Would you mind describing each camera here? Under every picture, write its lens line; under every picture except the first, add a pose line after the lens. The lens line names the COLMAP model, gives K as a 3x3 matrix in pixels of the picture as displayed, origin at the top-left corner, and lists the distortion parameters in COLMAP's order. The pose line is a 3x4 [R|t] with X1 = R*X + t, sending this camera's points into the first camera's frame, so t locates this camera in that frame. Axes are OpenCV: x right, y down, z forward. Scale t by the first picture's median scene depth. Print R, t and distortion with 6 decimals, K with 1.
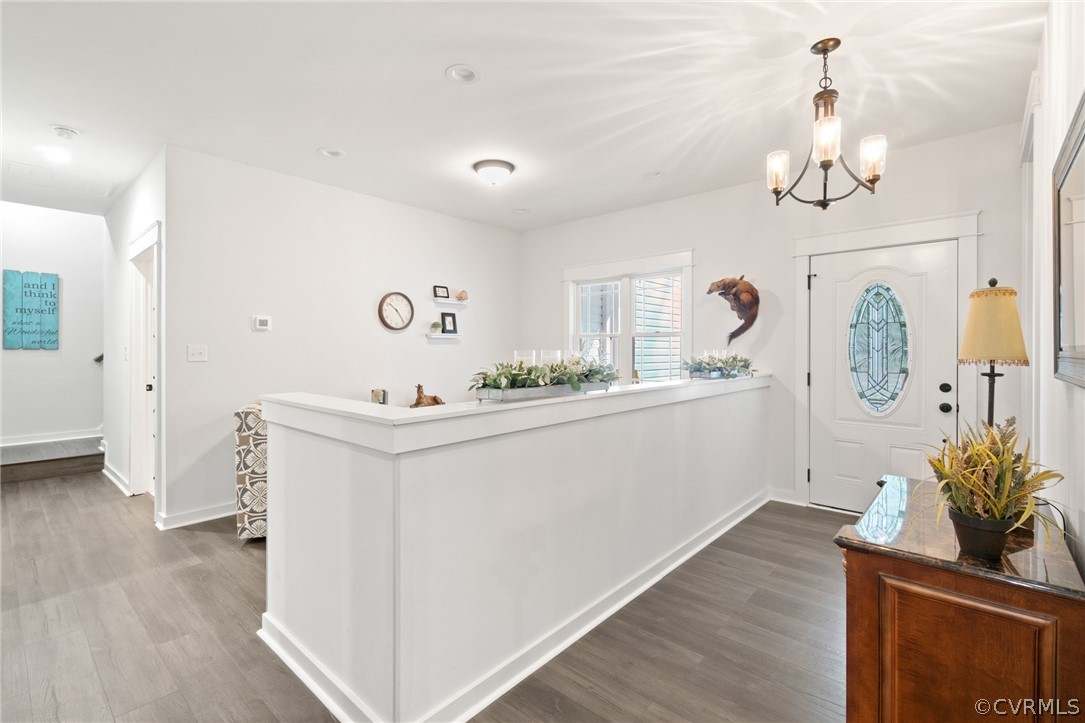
lens RADIAL K [[482.7, 0, 540.4], [0, 482.7, 352.0], [0, 0, 1]] dist [0.001879, -0.000021]
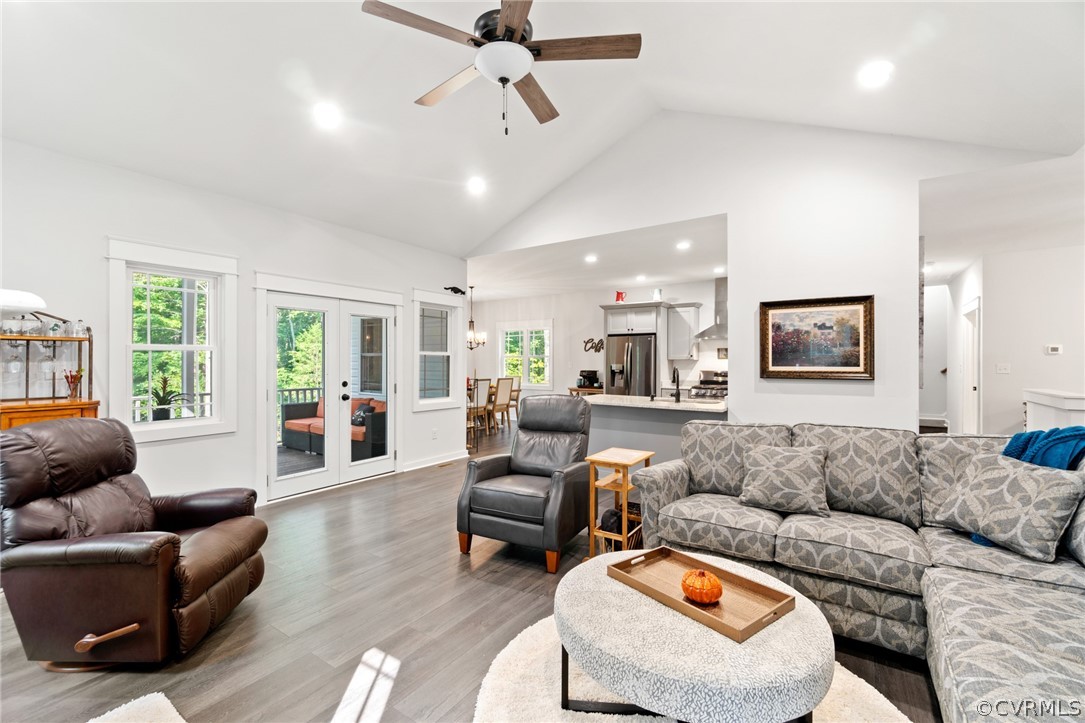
lens RADIAL K [[482.7, 0, 539.5], [0, 482.7, 357.0], [0, 0, 1]] dist [0.001879, -0.000021]
pose [[0.147633, -0.008204, -0.989008, 0.662338], [-0.008915, 0.999914, -0.009625, -0.008213], [0.989002, 0.010238, 0.147547, -0.783721]]
